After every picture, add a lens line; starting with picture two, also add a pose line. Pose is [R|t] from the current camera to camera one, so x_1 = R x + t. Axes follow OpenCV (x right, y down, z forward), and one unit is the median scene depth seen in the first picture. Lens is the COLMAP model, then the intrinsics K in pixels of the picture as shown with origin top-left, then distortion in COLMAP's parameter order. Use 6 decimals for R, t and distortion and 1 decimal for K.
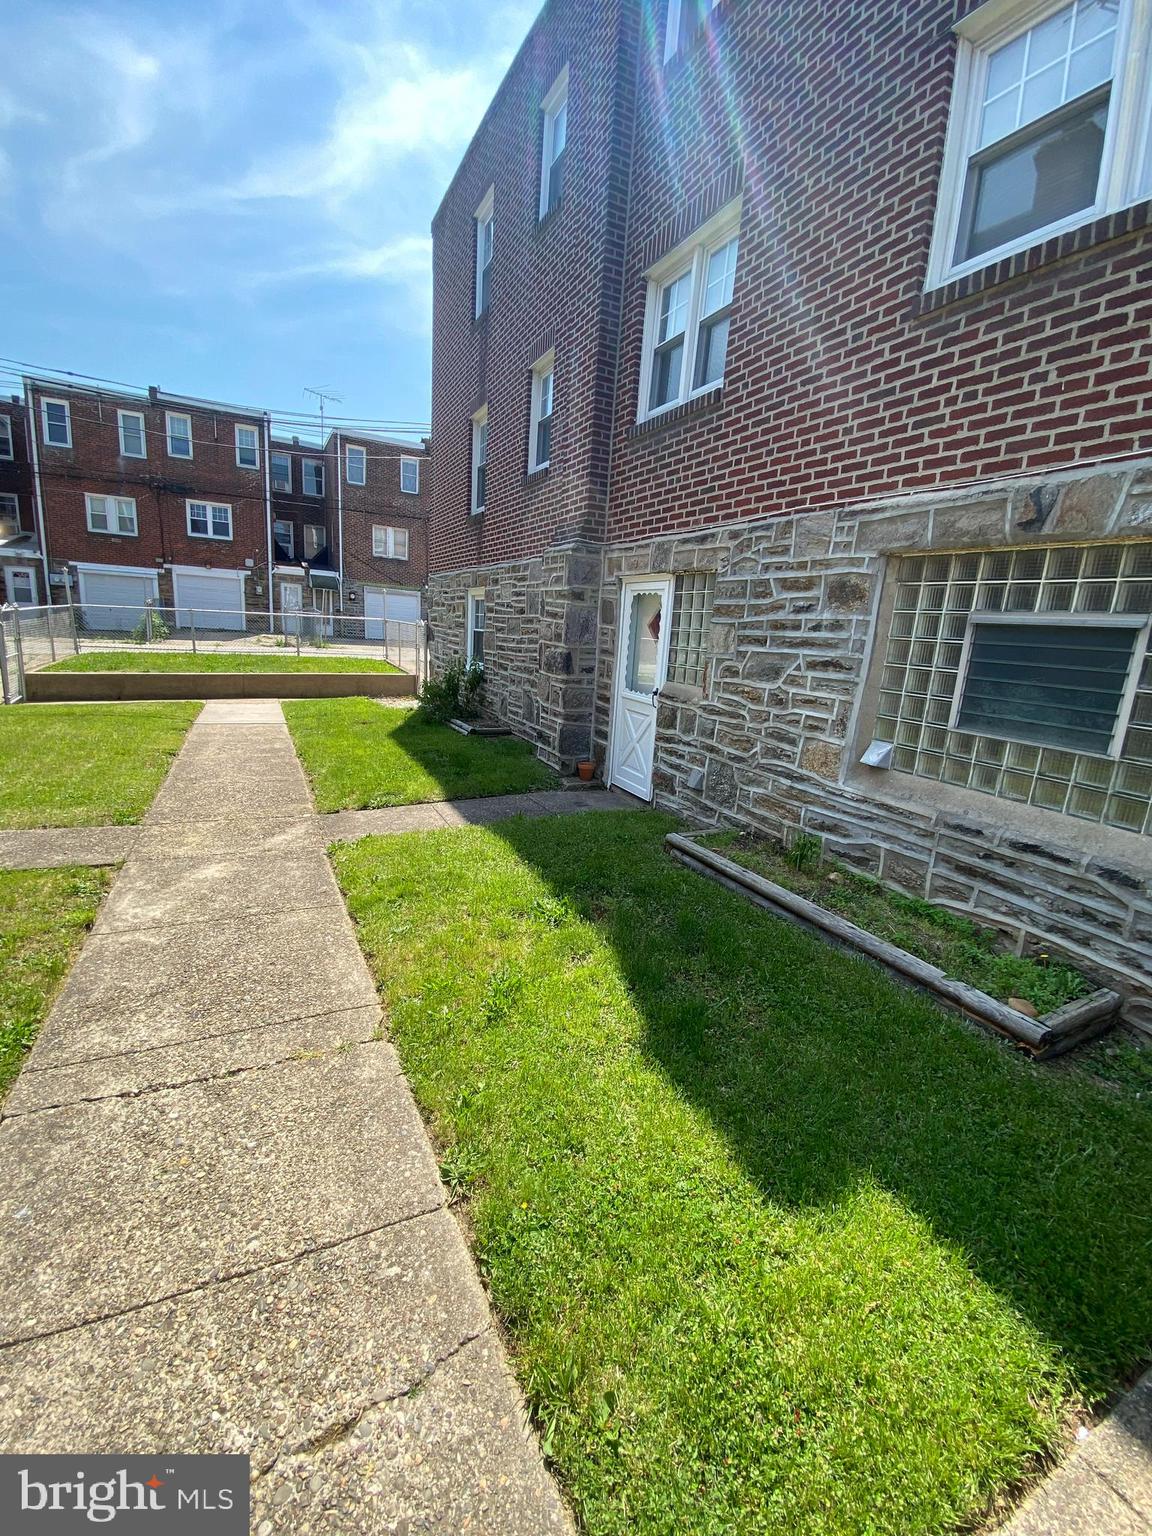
lens RADIAL K [[618.0, 0, 574.9], [0, 618.0, 765.7], [0, 0, 1]] dist [-0.038999, -0.001295]
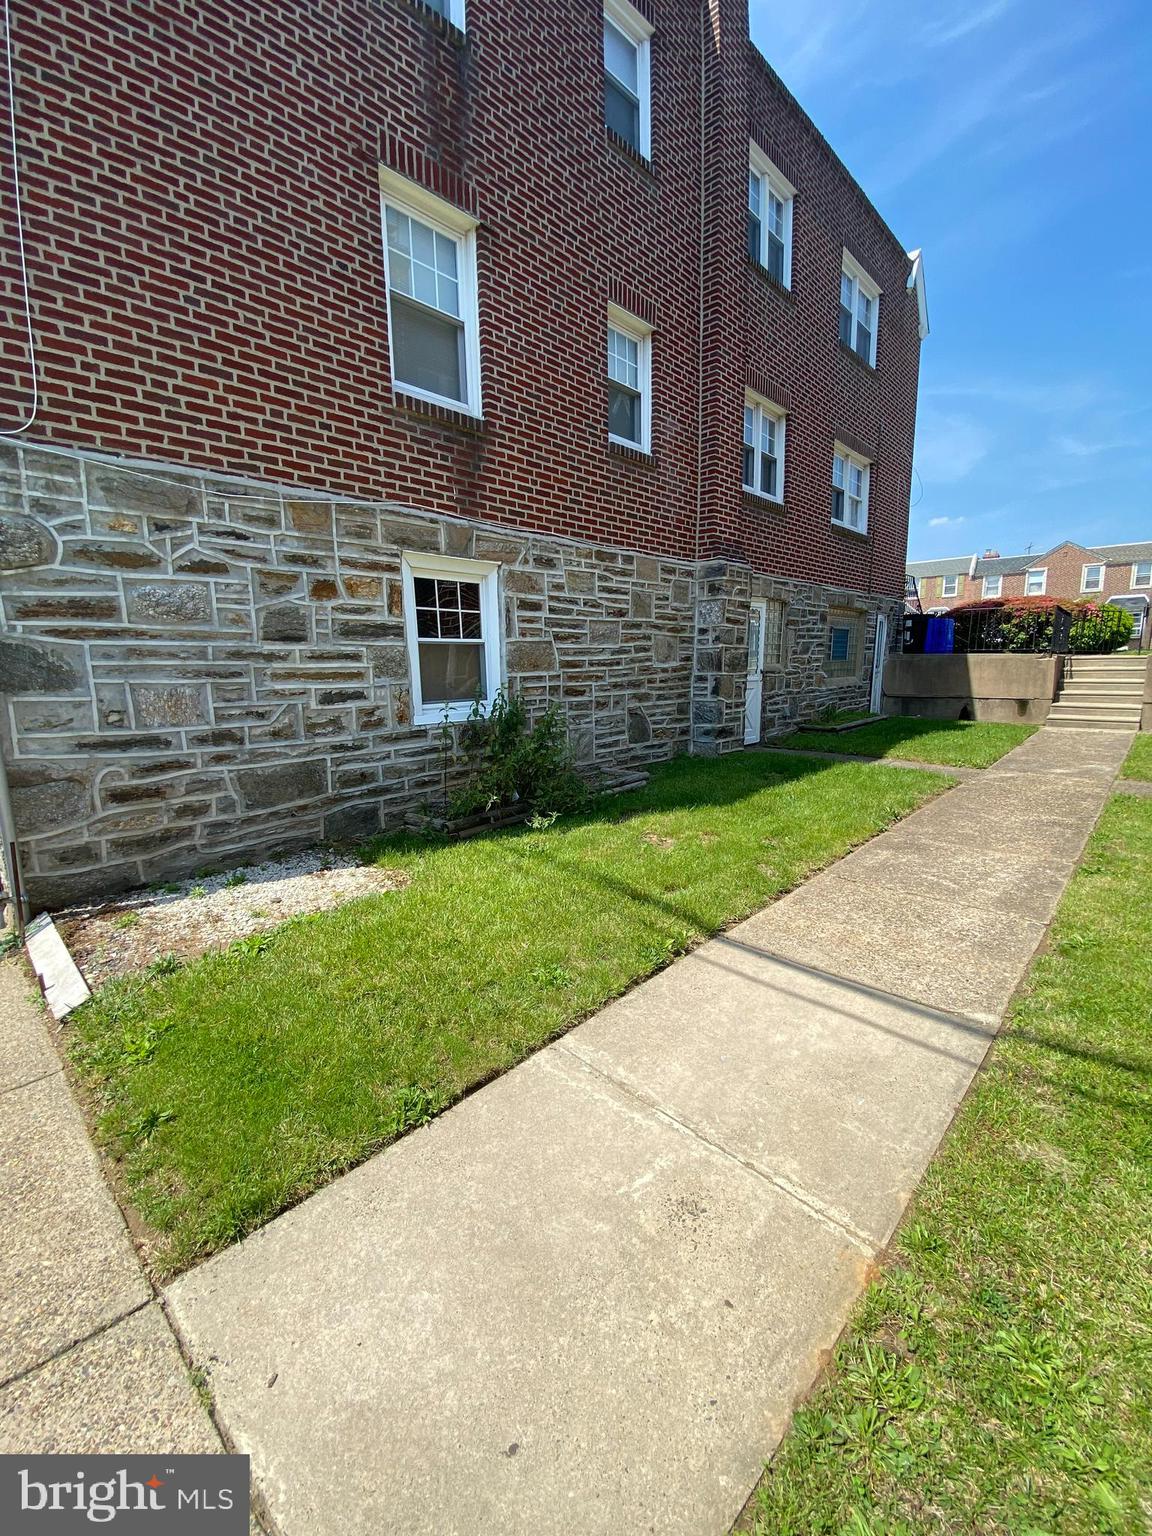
lens RADIAL K [[618.0, 0, 567.9], [0, 618.0, 768.7], [0, 0, 1]] dist [-0.038999, -0.001295]
pose [[-0.308561, -0.217123, 0.926093, -1.305542], [0.208796, 0.934394, 0.288637, -0.471080], [-0.928006, 0.282426, -0.242983, 2.017957]]
